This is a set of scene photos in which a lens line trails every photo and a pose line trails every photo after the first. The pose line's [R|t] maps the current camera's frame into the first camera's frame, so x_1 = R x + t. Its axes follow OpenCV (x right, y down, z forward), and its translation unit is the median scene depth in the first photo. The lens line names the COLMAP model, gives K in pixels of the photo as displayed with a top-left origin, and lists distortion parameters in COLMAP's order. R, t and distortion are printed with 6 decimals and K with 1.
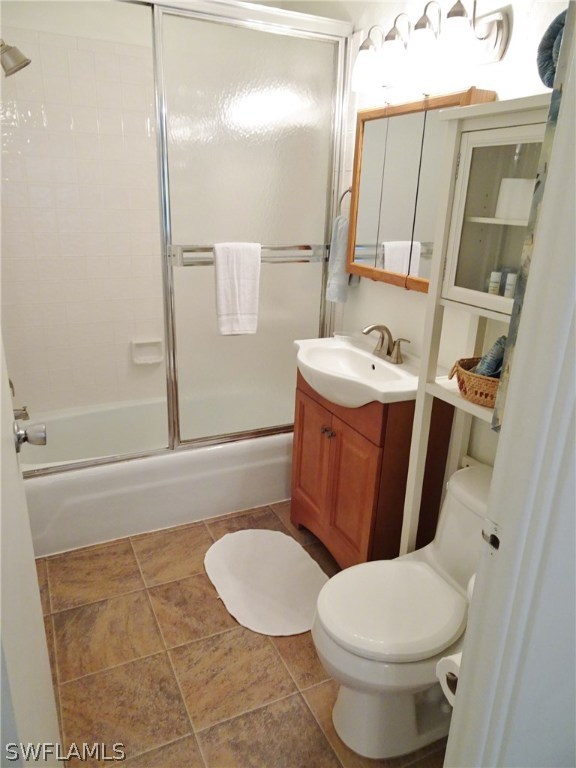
lens RADIAL K [[548.7, 0, 288.0], [0, 548.7, 384.0], [0, 0, 1]] dist [0.011696, -0.000834]
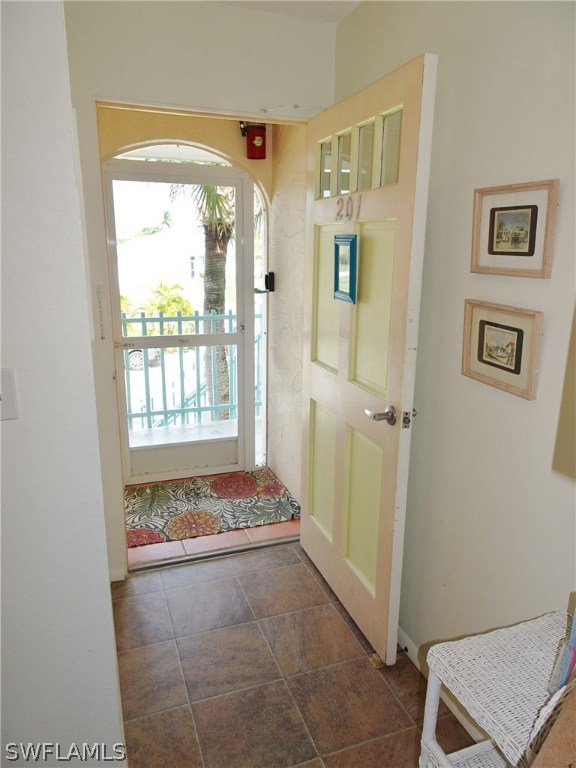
lens RADIAL K [[548.7, 0, 288.0], [0, 548.7, 384.0], [0, 0, 1]] dist [0.011696, -0.000834]
pose [[-0.994829, -0.066175, 0.077041, -0.496766], [-0.011935, 0.829491, 0.558393, -0.568650], [-0.100856, 0.554587, -0.825991, 1.507675]]
